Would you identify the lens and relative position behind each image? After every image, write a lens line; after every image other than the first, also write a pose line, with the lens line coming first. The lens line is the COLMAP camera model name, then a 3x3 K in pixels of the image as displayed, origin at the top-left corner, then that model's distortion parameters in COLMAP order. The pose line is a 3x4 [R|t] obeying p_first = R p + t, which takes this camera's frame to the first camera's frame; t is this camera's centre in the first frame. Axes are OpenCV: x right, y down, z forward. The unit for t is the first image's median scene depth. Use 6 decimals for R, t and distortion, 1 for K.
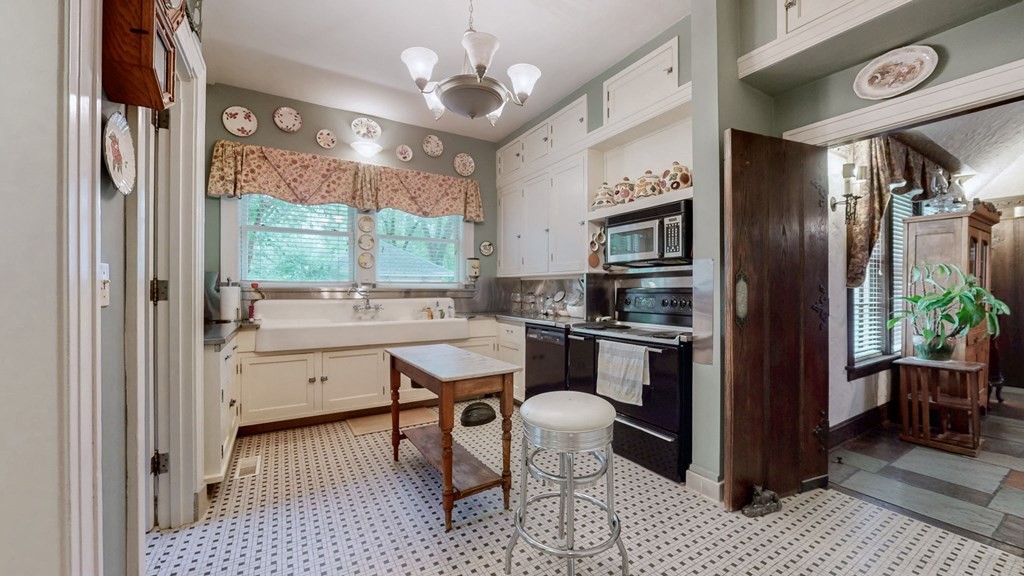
lens RADIAL K [[388.1, 0, 511.8], [0, 388.1, 288.6], [0, 0, 1]] dist [-0.010925, 0.000941]
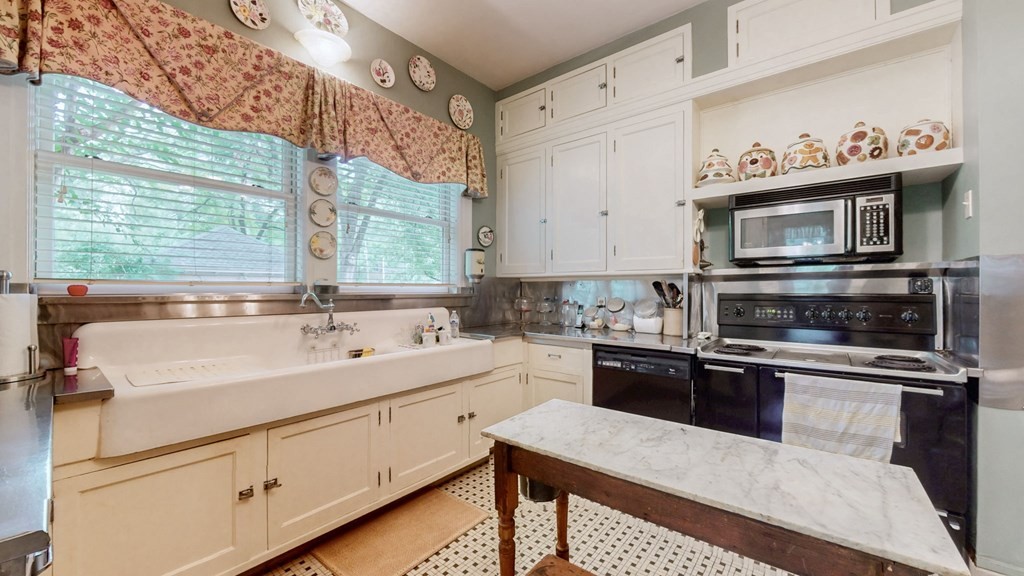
lens RADIAL K [[388.1, 0, 513.7], [0, 388.1, 288.2], [0, 0, 1]] dist [-0.010925, 0.000941]
pose [[0.941540, 0.000990, 0.336900, -0.325407], [-0.000363, 0.999998, -0.001923, -0.009340], [-0.336901, 0.001689, 0.941539, 0.399399]]
